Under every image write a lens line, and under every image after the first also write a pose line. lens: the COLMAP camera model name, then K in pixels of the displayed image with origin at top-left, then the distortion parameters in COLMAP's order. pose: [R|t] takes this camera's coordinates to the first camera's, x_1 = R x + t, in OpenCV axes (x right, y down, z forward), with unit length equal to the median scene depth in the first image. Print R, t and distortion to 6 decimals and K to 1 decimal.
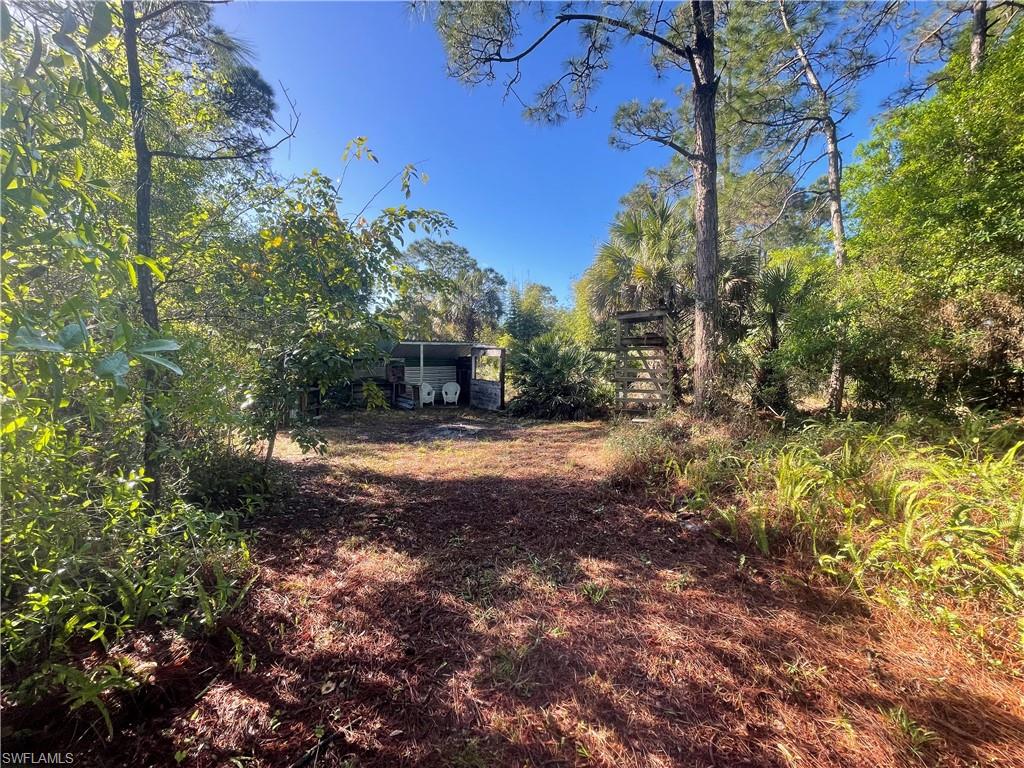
lens RADIAL K [[411.8, 0, 512.6], [0, 411.8, 382.9], [0, 0, 1]] dist [-0.000434, 0.000506]
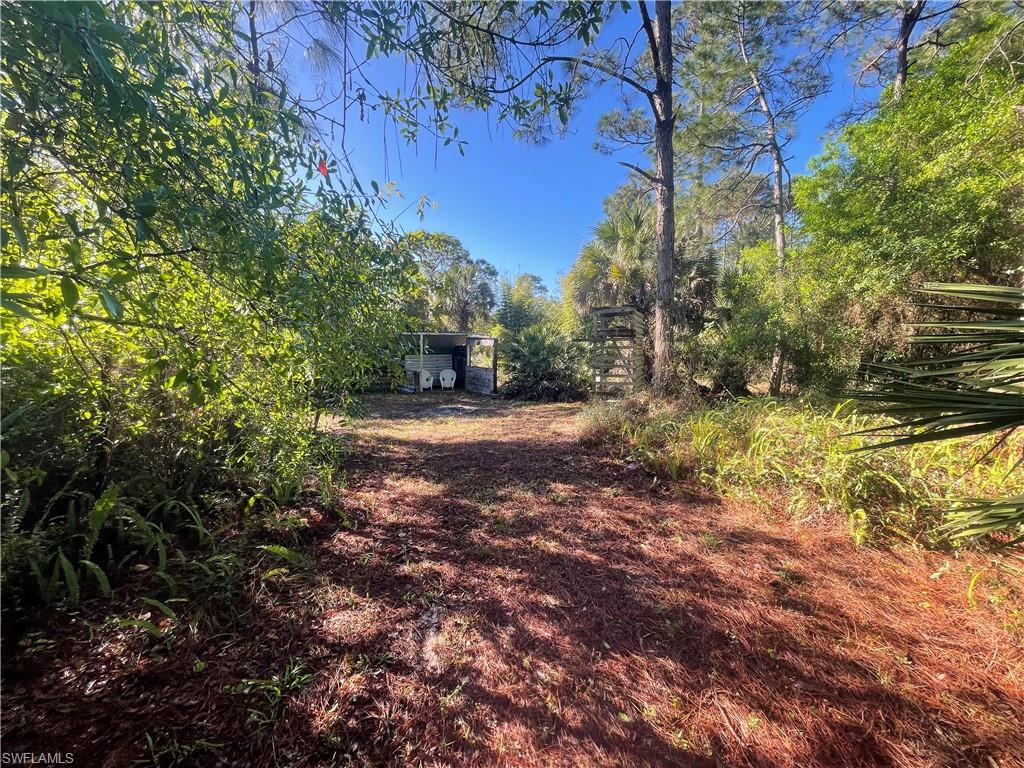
lens RADIAL K [[411.8, 0, 509.5], [0, 411.8, 380.2], [0, 0, 1]] dist [-0.000434, 0.000506]
pose [[0.999891, 0.000187, 0.014737, -0.003565], [-0.000486, 0.999794, 0.020275, 0.011975], [-0.014730, -0.020280, 0.999686, -0.222709]]
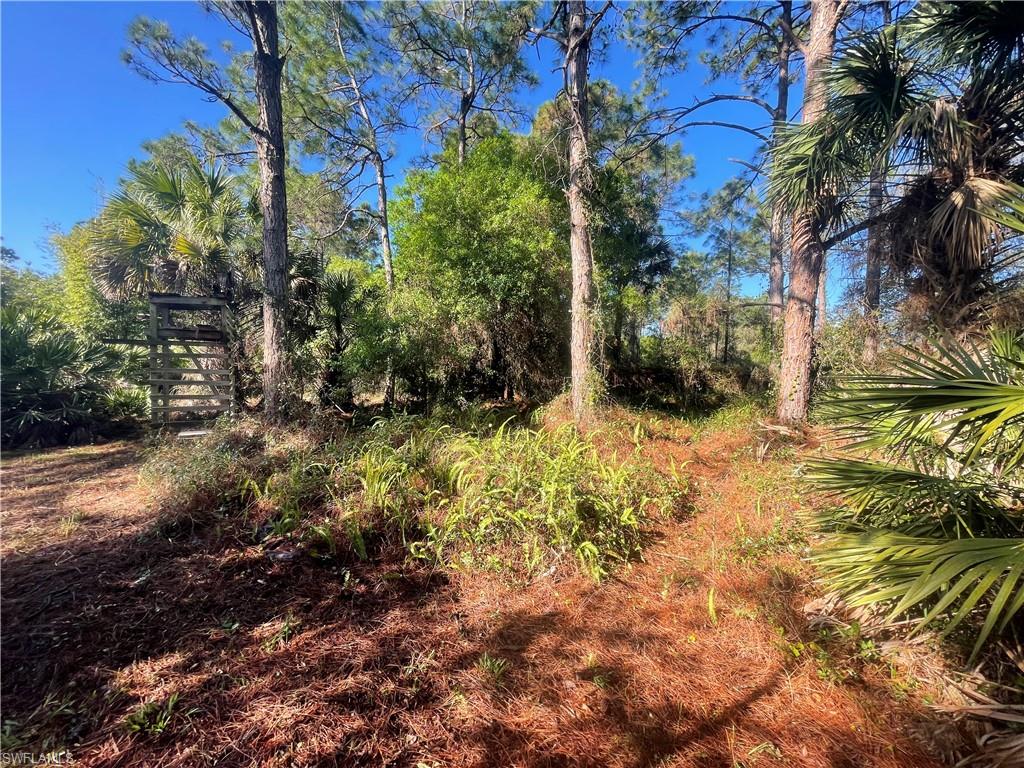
lens RADIAL K [[411.8, 0, 509.1], [0, 411.8, 384.9], [0, 0, 1]] dist [-0.000434, 0.000506]
pose [[0.558184, -0.026047, 0.829308, -0.006381], [0.017644, 0.999654, 0.019522, -0.011134], [-0.829530, 0.003736, 0.558450, 0.062593]]
